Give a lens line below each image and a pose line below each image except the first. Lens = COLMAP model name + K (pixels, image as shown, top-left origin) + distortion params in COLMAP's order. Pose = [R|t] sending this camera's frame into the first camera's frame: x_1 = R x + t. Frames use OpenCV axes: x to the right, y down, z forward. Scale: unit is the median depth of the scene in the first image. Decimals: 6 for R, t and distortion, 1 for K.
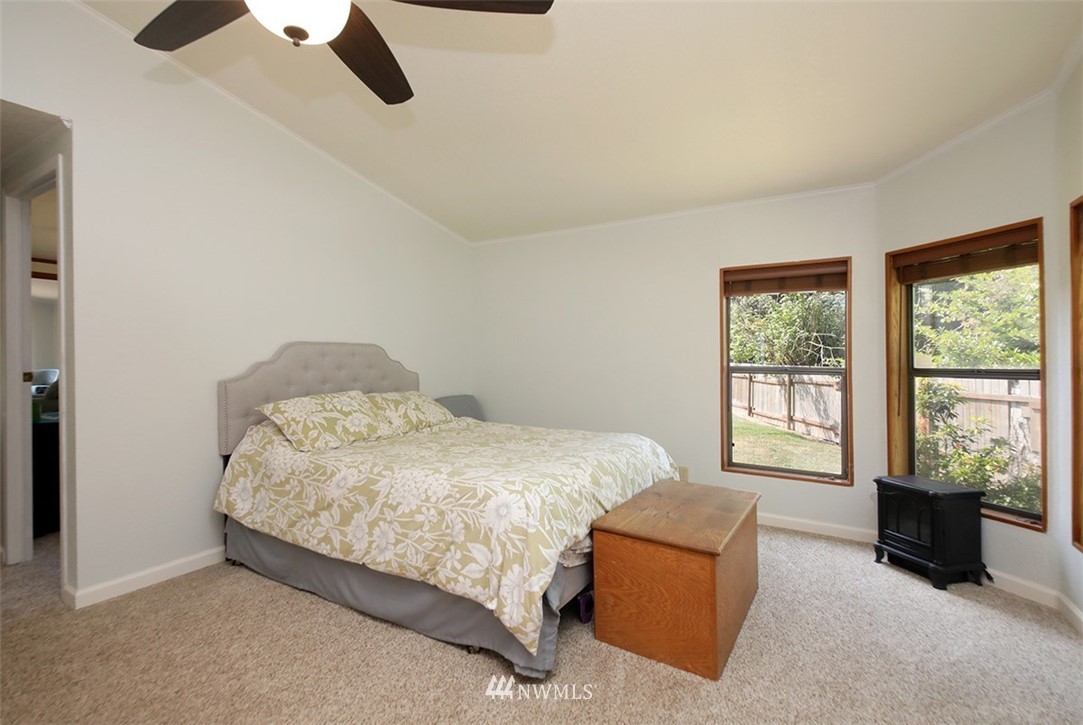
lens RADIAL K [[511.0, 0, 564.9], [0, 511.0, 349.5], [0, 0, 1]] dist [0.018687, -0.016690]
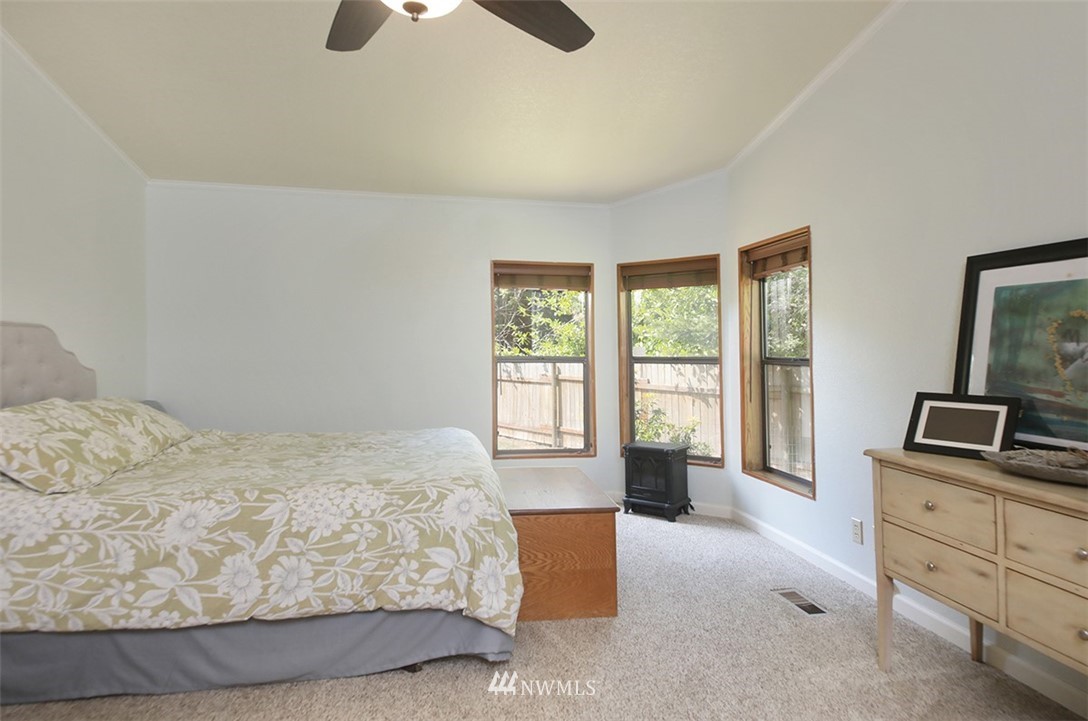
lens RADIAL K [[634.4, 0, 545.5], [0, 634.4, 322.2], [0, 0, 1]] dist [0.019352, -0.035606]
pose [[0.733786, 0.030080, 0.678715, -0.723703], [-0.017633, 0.999526, -0.025234, -0.008302], [-0.679152, 0.006548, 0.733969, 0.001030]]
